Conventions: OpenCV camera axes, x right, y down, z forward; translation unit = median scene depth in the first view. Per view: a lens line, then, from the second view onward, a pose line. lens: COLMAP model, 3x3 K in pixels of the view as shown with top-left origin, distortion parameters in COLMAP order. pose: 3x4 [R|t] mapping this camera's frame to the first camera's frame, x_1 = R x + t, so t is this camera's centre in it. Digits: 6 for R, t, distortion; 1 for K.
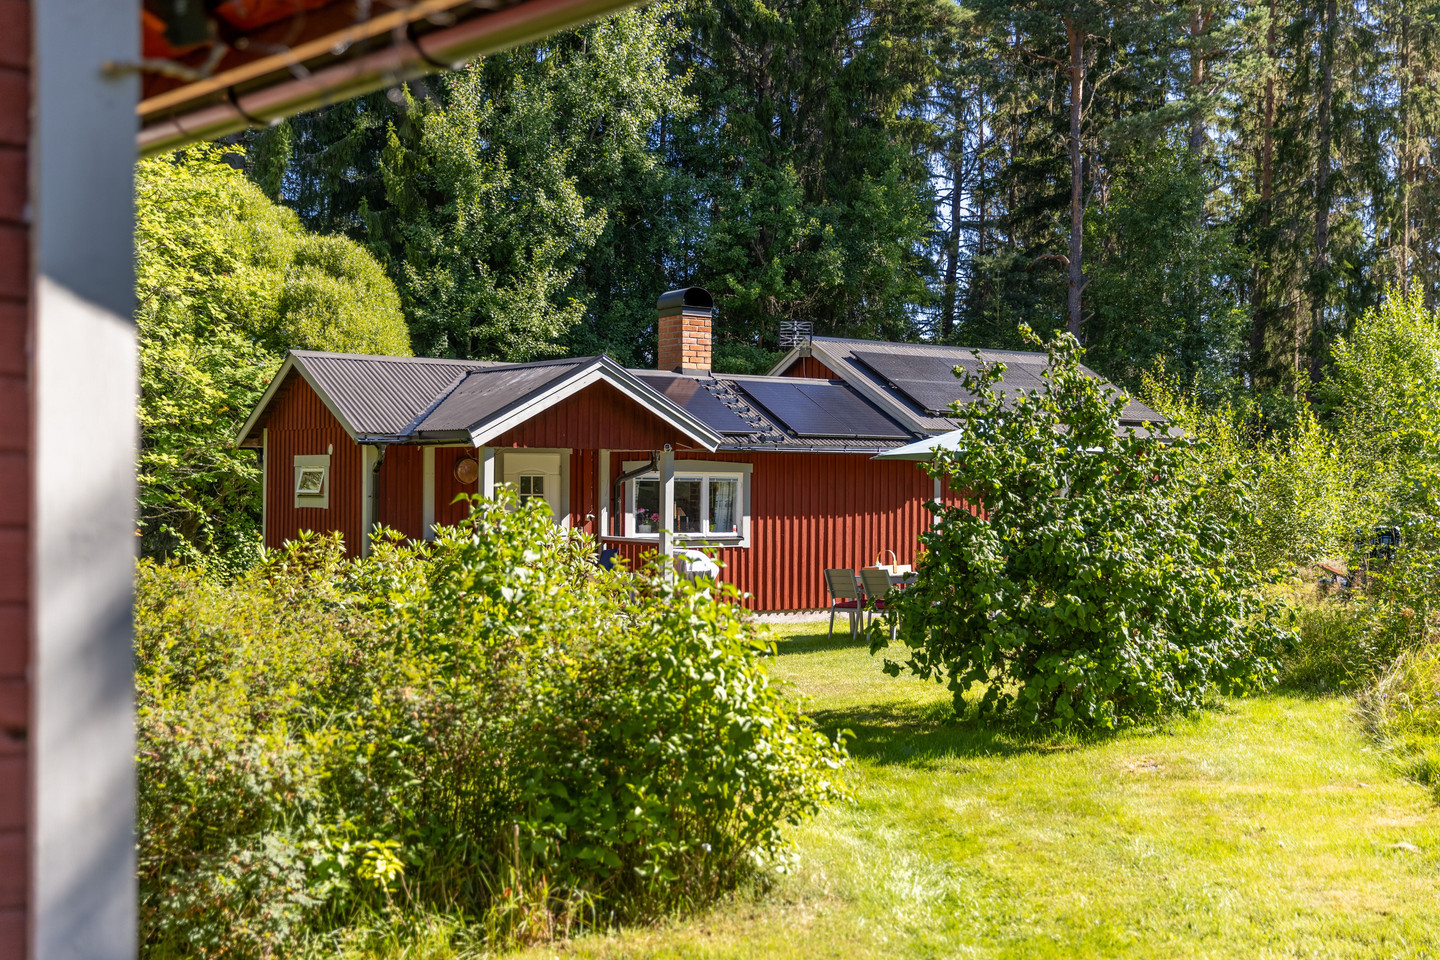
lens RADIAL K [[1842.6, 0, 726.9], [0, 1842.6, 475.0], [0, 0, 1]] dist [0.005569, 0.000000]
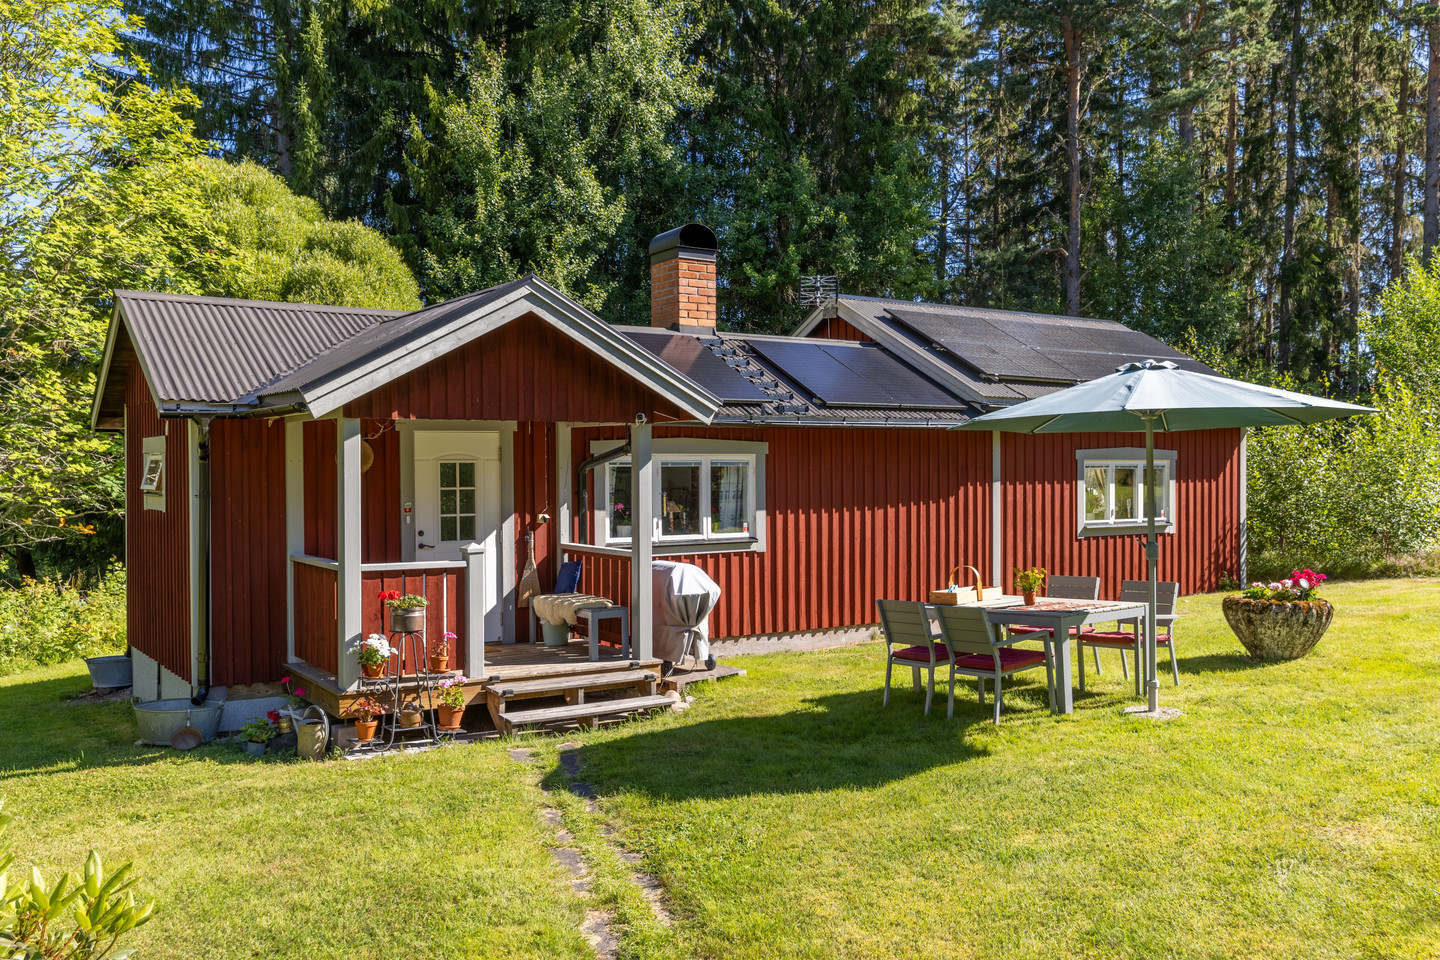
lens RADIAL K [[1278.7, 0, 712.8], [0, 1278.7, 478.1], [0, 0, 1]] dist [0.010820, 0.002374]
pose [[0.999330, -0.011517, -0.034734, 0.008600], [0.012101, 0.999788, 0.016660, -0.000364], [0.034535, -0.017070, 0.999258, 0.433654]]
